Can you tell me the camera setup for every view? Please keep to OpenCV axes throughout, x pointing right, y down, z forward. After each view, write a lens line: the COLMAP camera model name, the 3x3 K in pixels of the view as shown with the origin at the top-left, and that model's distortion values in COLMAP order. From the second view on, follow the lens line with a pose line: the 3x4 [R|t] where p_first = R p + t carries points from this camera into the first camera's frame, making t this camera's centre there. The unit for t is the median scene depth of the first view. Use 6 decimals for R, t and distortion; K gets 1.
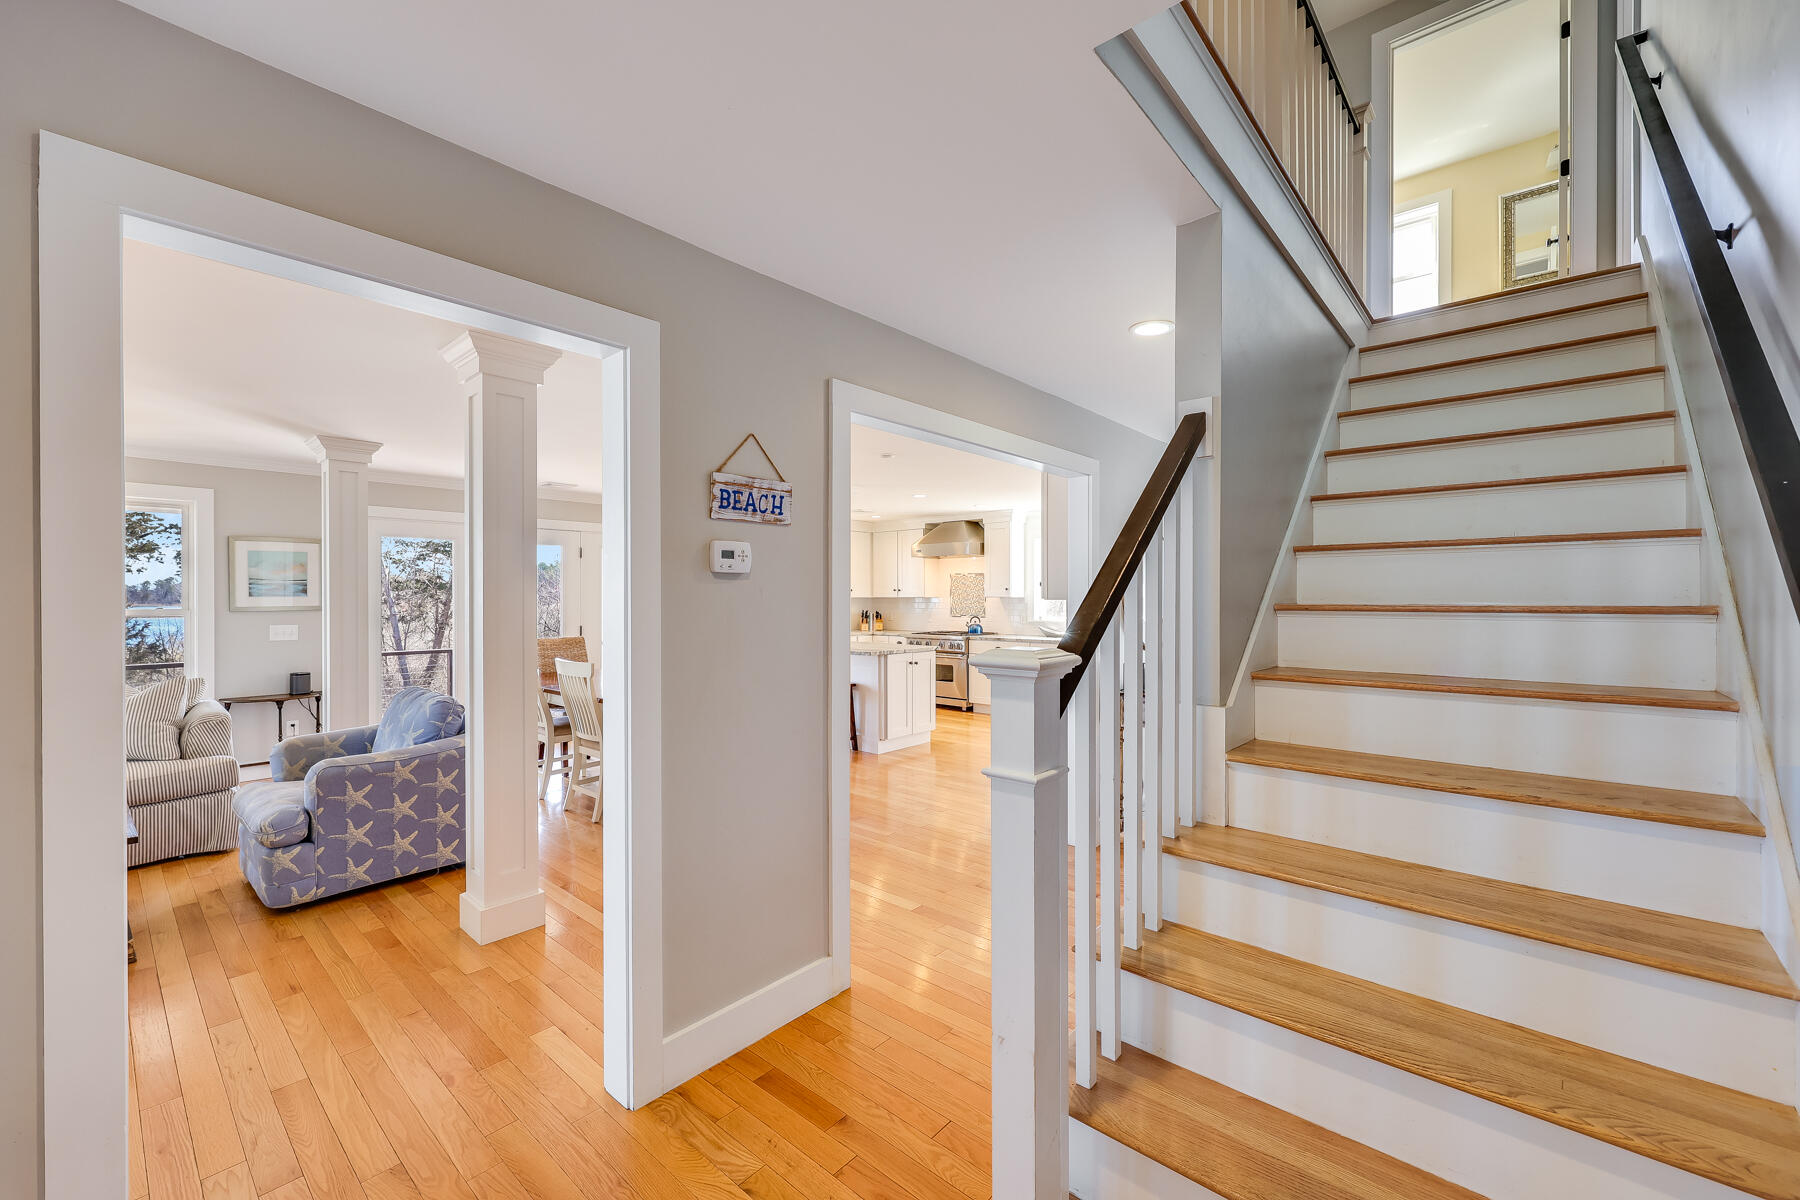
lens RADIAL K [[739.7, 0, 897.9], [0, 739.7, 588.4], [0, 0, 1]] dist [0.006284, 0.000797]
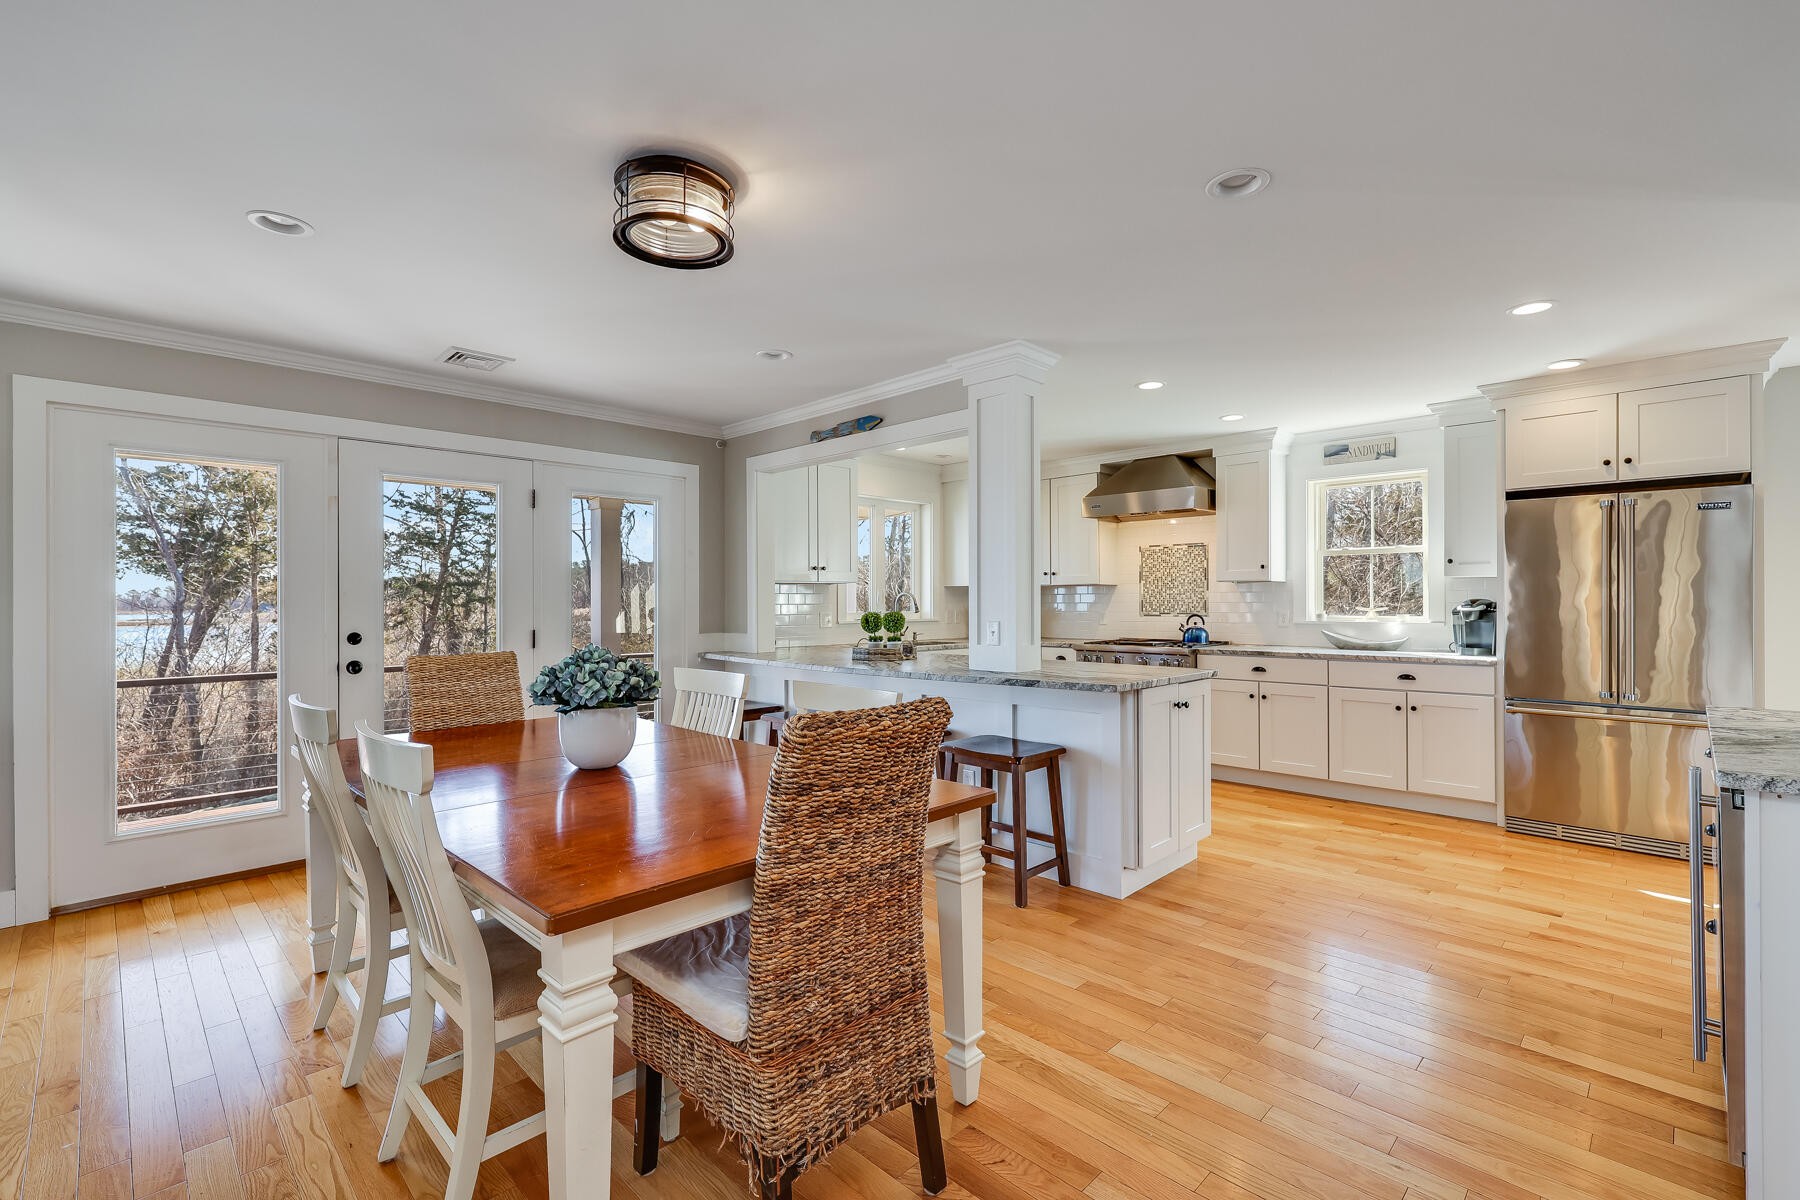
lens RADIAL K [[817.9, 0, 912.2], [0, 817.9, 590.3], [0, 0, 1]] dist [-0.001691, -0.000265]
pose [[0.999230, -0.005180, -0.038879, -0.103427], [0.005154, 0.999986, -0.000771, 0.018925], [0.038883, 0.000570, 0.999244, 0.350580]]
